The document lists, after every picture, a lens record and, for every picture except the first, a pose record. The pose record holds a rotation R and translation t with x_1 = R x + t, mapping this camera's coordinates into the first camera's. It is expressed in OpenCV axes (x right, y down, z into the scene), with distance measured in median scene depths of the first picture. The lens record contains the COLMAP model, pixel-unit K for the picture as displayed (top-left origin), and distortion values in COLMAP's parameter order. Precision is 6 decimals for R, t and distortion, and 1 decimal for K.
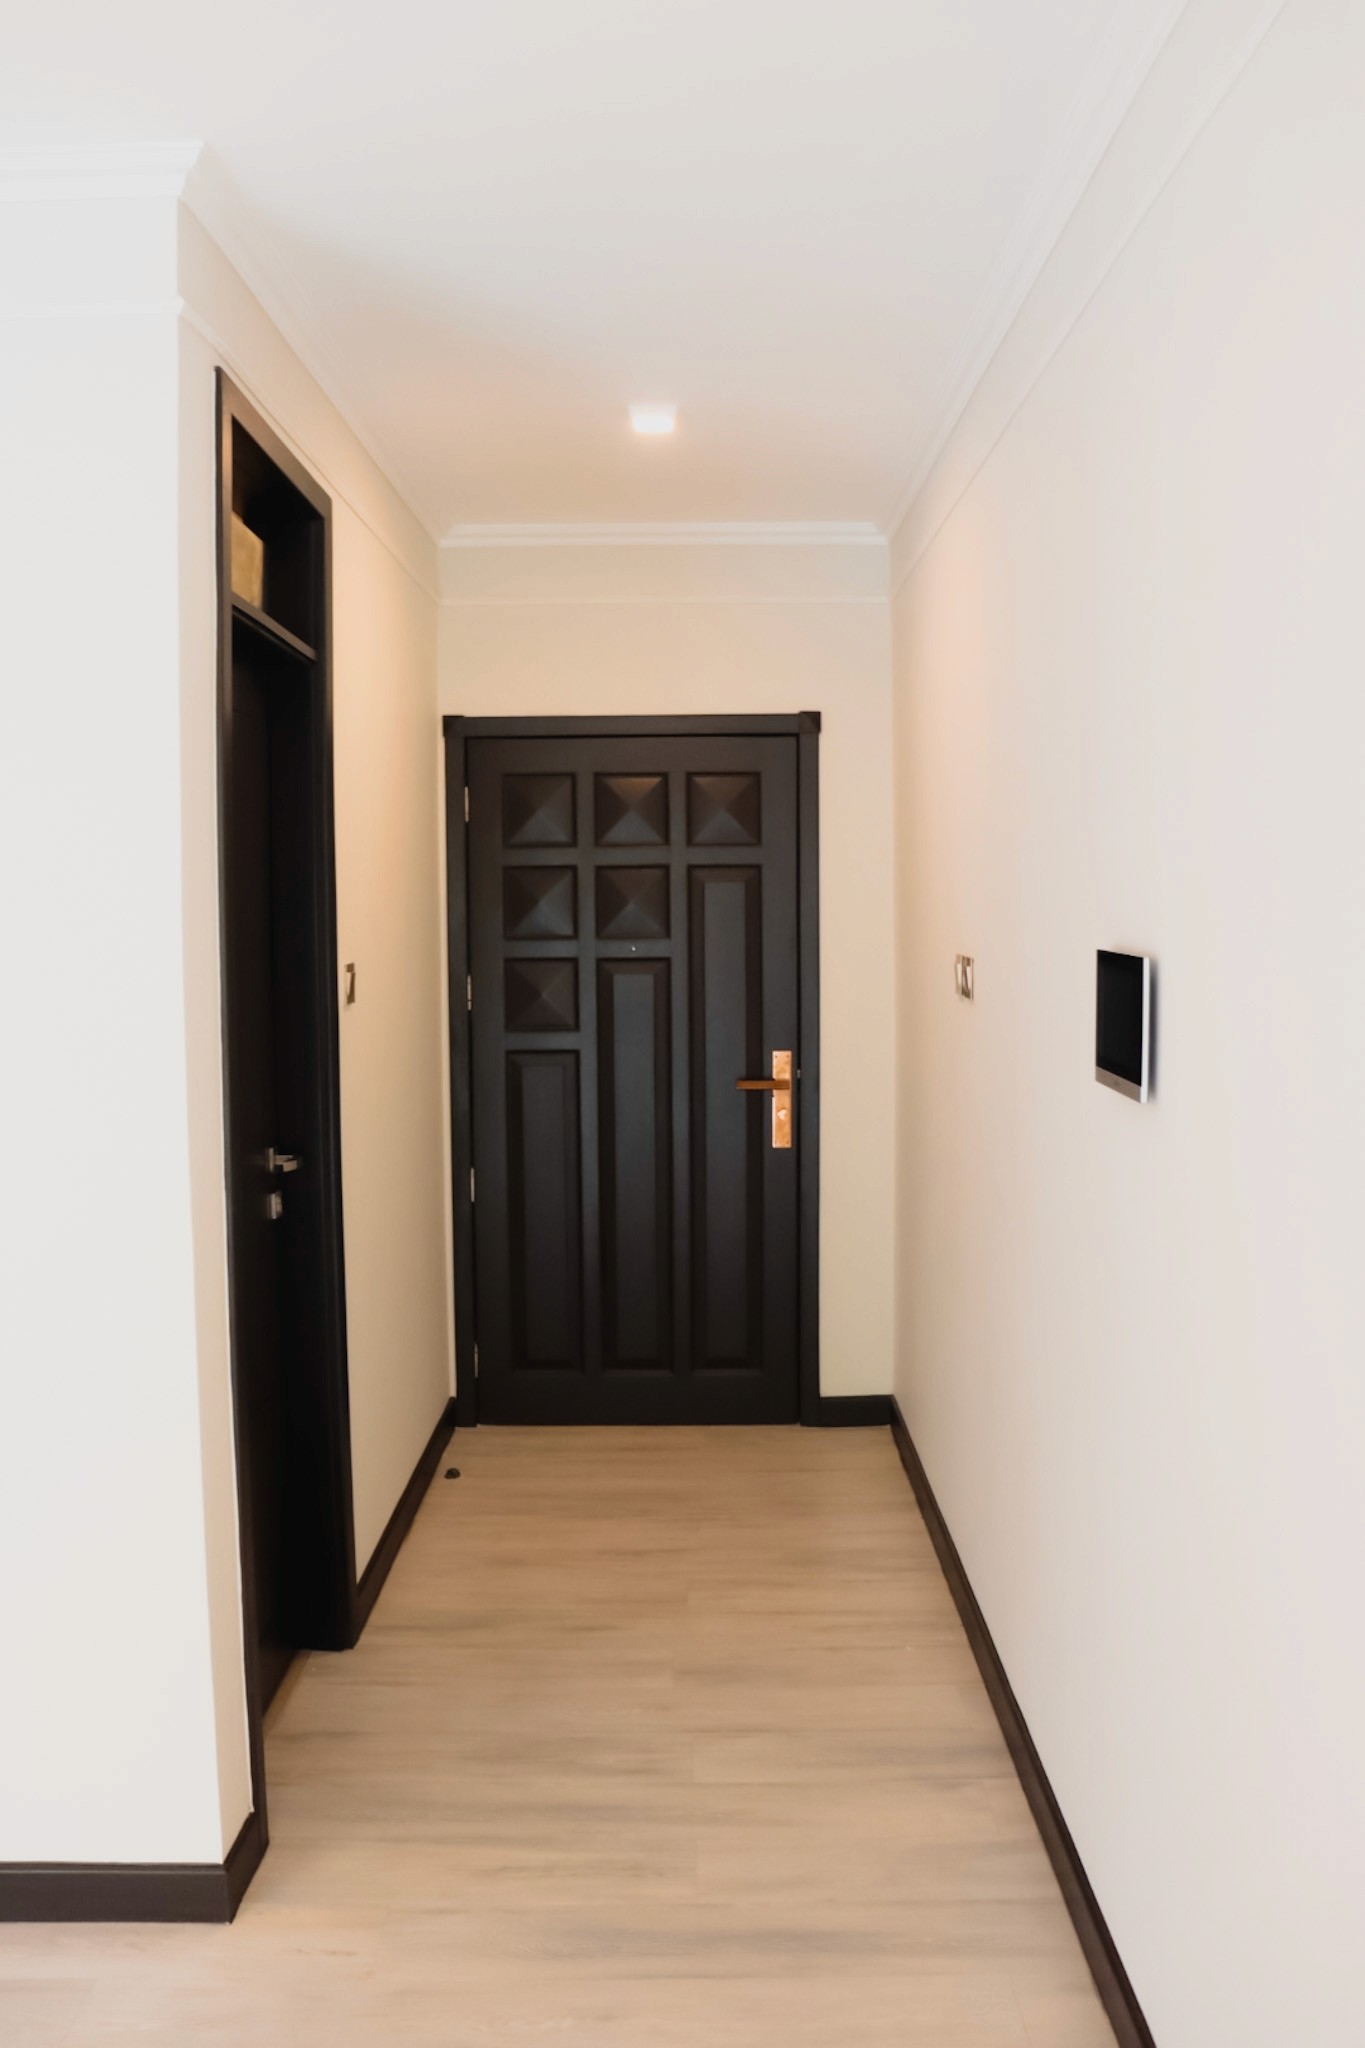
lens RADIAL K [[1680.8, 0, 682.5], [0, 1680.8, 1024.0], [0, 0, 1]] dist [-0.174368, 0.145914]
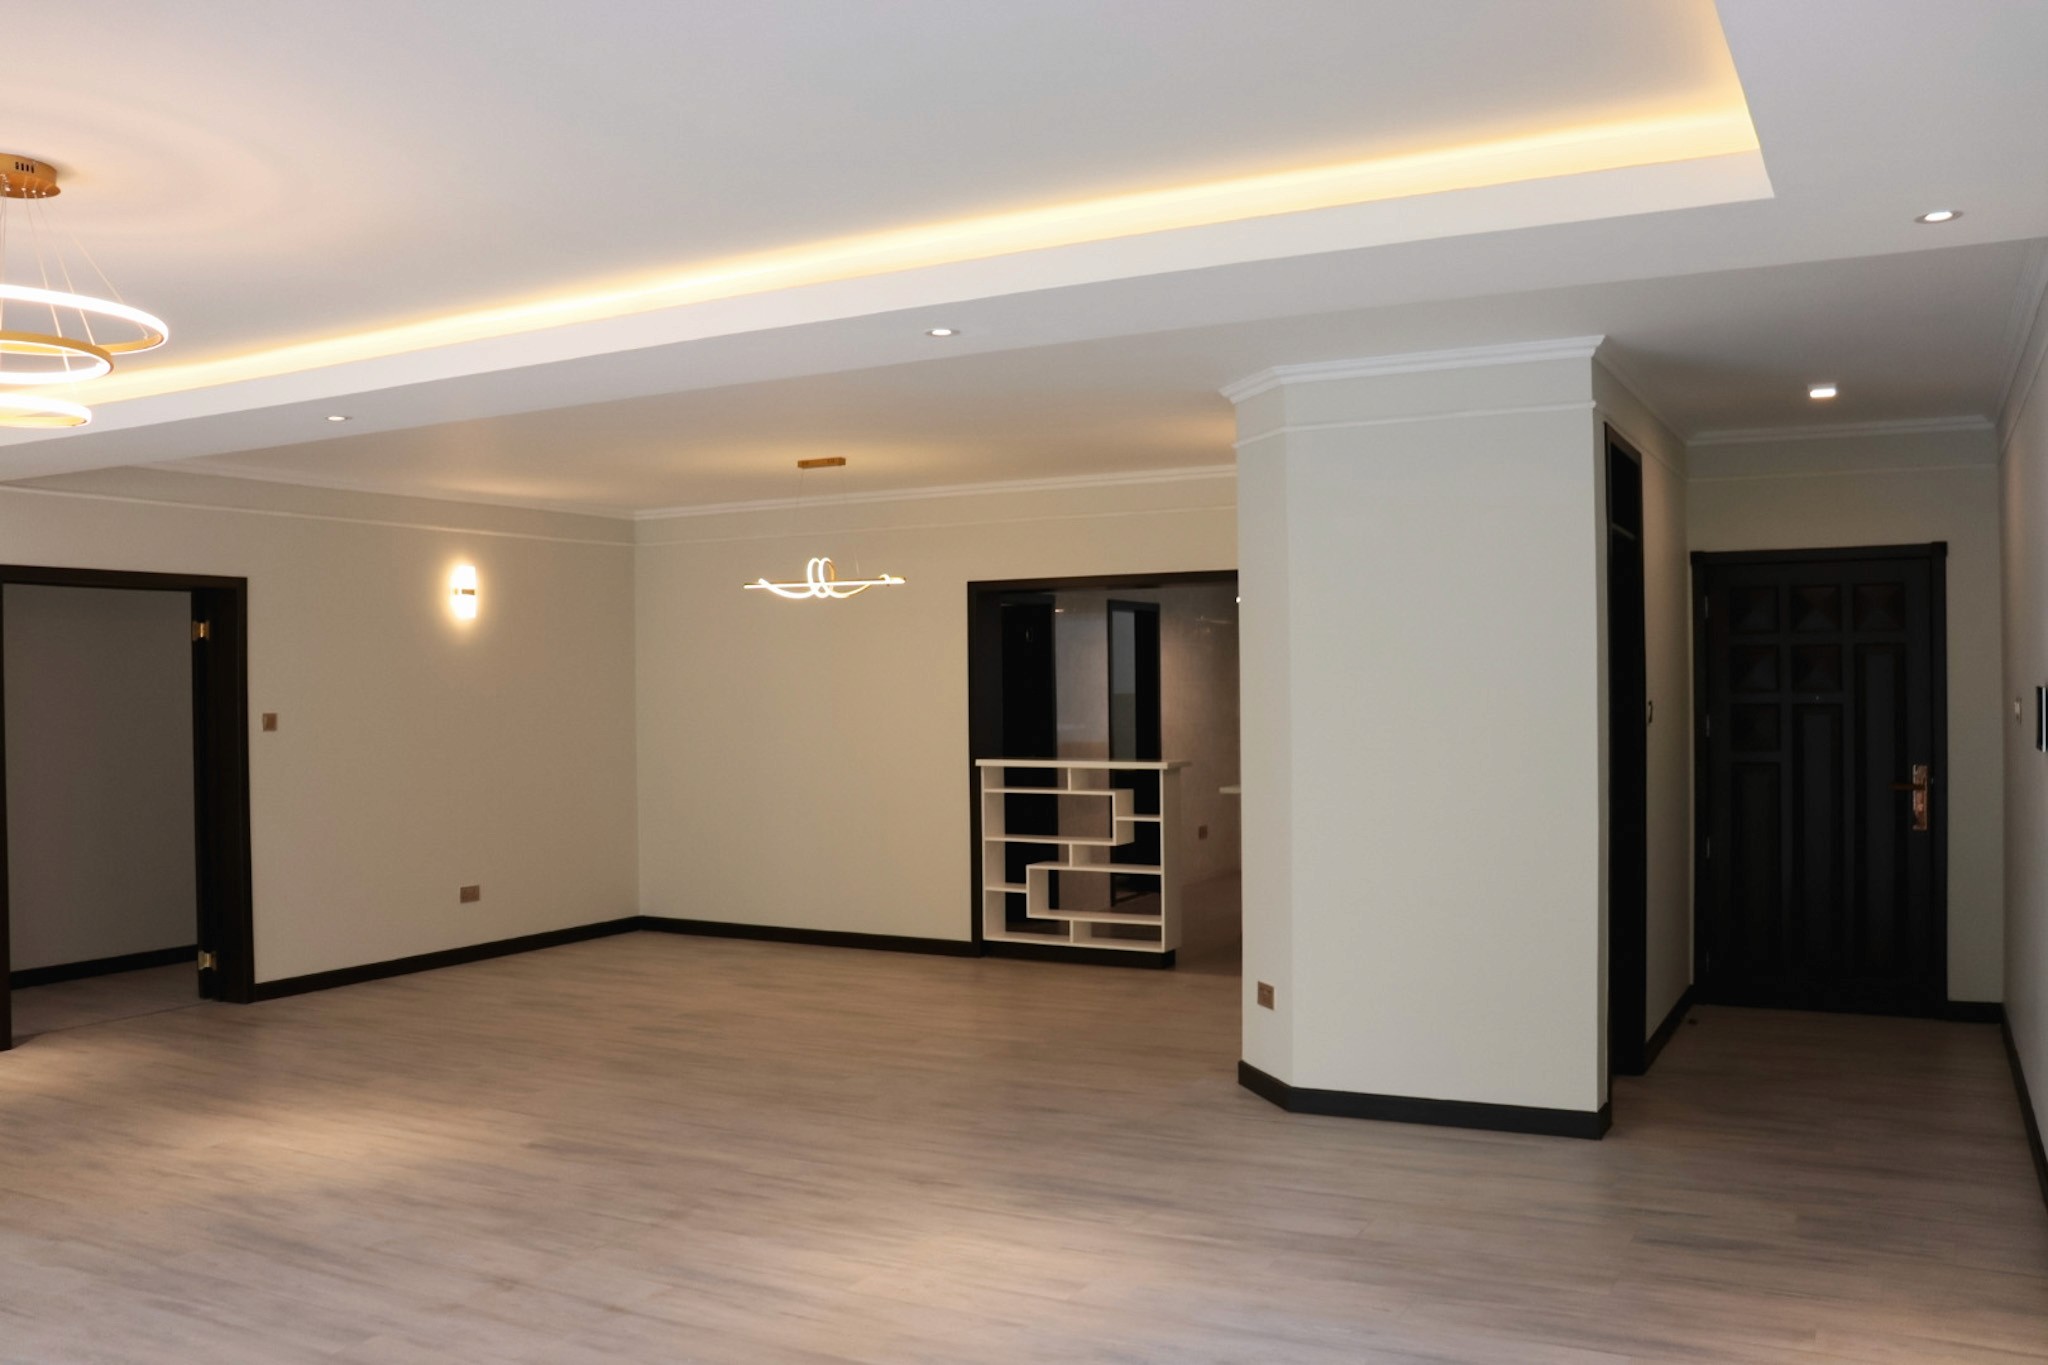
lens RADIAL K [[1680.8, 0, 1023.2], [0, 1680.8, 708.8], [0, 0, 1]] dist [-0.174368, 0.145914]
pose [[0.879212, 0.001782, -0.476428, 0.041601], [-0.026976, 0.998575, -0.046047, 0.055099], [0.475667, 0.053337, 0.878007, -0.679123]]
